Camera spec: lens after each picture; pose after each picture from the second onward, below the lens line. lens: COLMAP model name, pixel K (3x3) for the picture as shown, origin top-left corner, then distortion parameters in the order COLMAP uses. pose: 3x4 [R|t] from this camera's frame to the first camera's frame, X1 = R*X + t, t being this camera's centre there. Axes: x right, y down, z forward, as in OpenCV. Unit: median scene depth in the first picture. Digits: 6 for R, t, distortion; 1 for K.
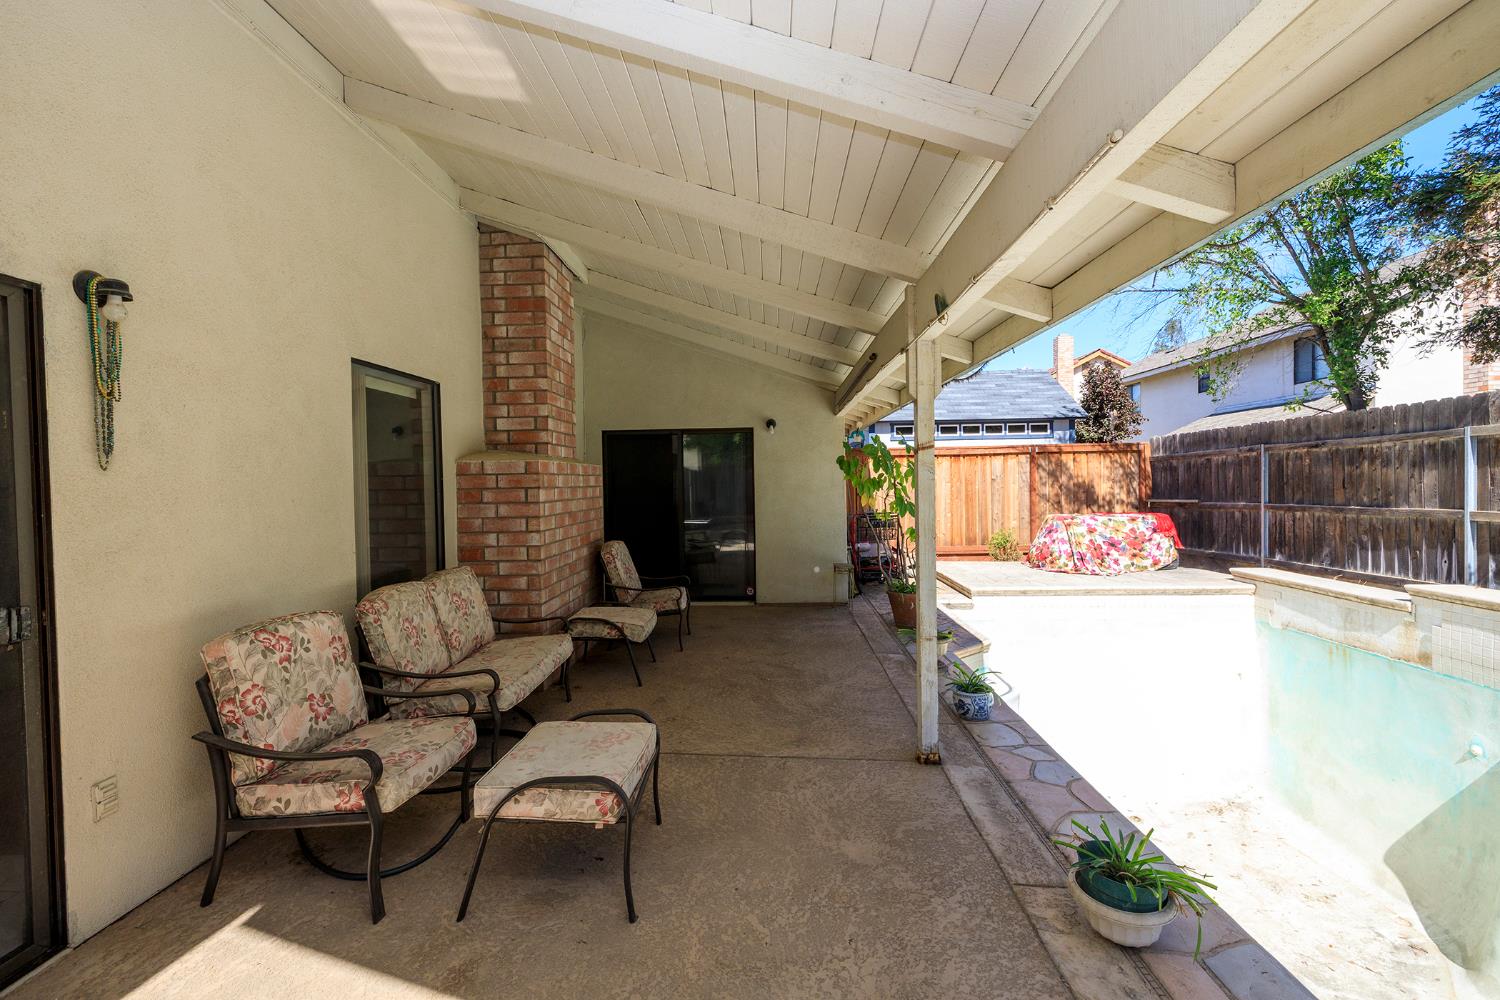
lens RADIAL K [[626.9, 0, 738.0], [0, 626.9, 491.5], [0, 0, 1]] dist [0.002011, -0.000927]
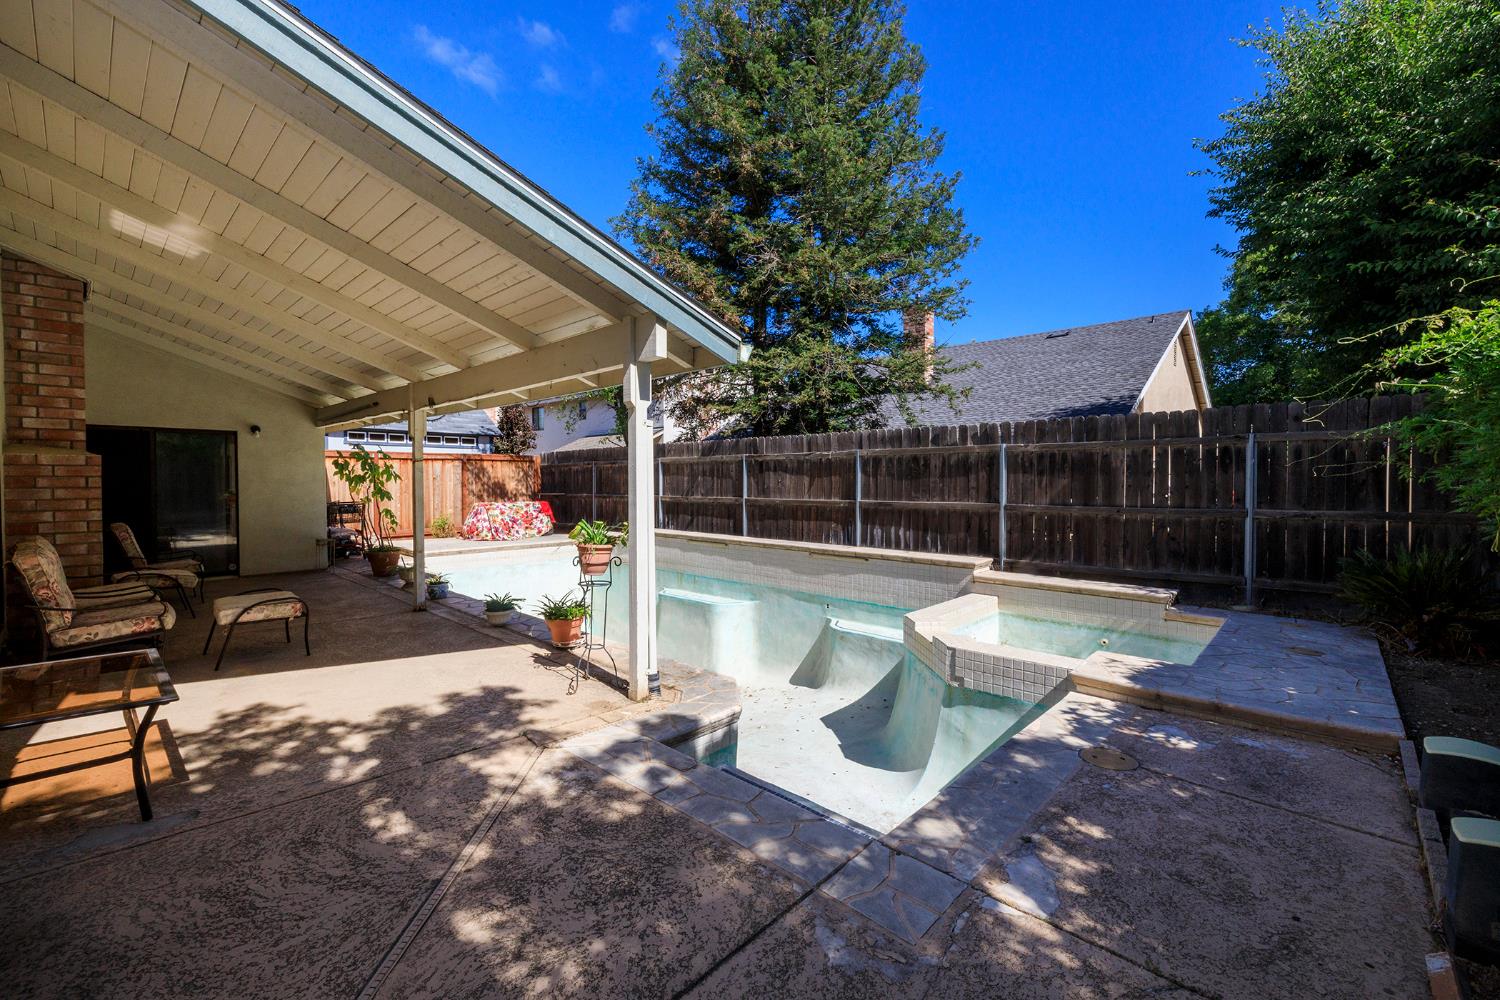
lens RADIAL K [[626.9, 0, 743.0], [0, 626.9, 495.0], [0, 0, 1]] dist [0.002011, -0.000927]
pose [[0.648770, -0.001856, 0.760983, -0.259156], [-0.001060, 0.999994, 0.003343, 0.015743], [-0.760984, -0.002976, 0.648764, -0.518361]]
